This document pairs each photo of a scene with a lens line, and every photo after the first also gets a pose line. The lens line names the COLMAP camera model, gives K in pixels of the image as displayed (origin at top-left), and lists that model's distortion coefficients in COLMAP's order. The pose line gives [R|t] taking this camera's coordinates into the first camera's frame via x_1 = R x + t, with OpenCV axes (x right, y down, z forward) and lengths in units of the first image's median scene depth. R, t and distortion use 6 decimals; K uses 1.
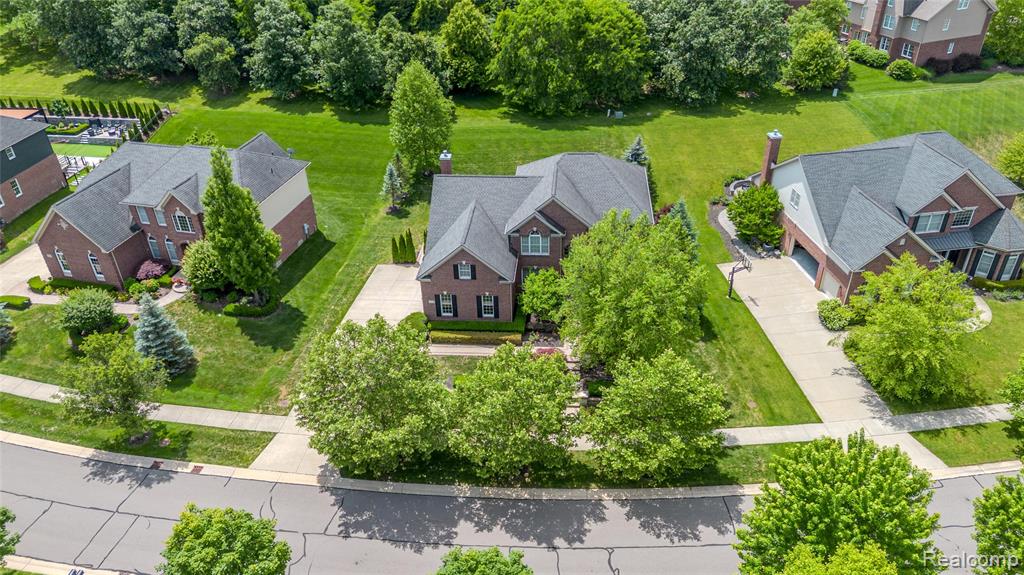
lens RADIAL K [[735.1, 0, 512.0], [0, 735.1, 287.5], [0, 0, 1]] dist [0.041204, -0.005366]
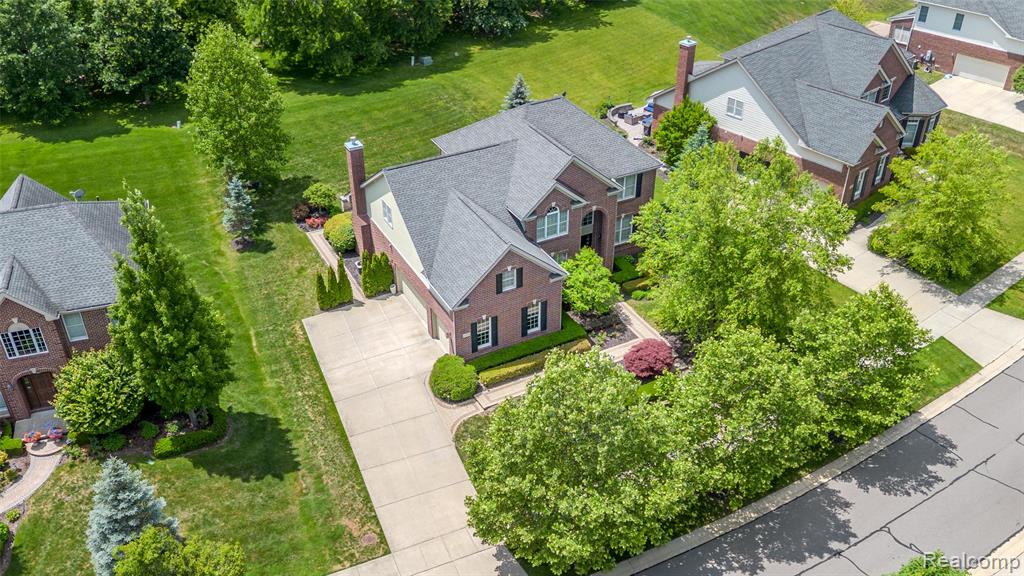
lens RADIAL K [[925.4, 0, 512.0], [0, 925.4, 288.0], [0, 0, 1]] dist [0.049695, -0.003830]
pose [[0.849795, -0.280659, 0.446182, -0.459533], [0.281137, 0.957344, 0.066740, -0.072177], [-0.445881, 0.068723, 0.892450, 0.161801]]
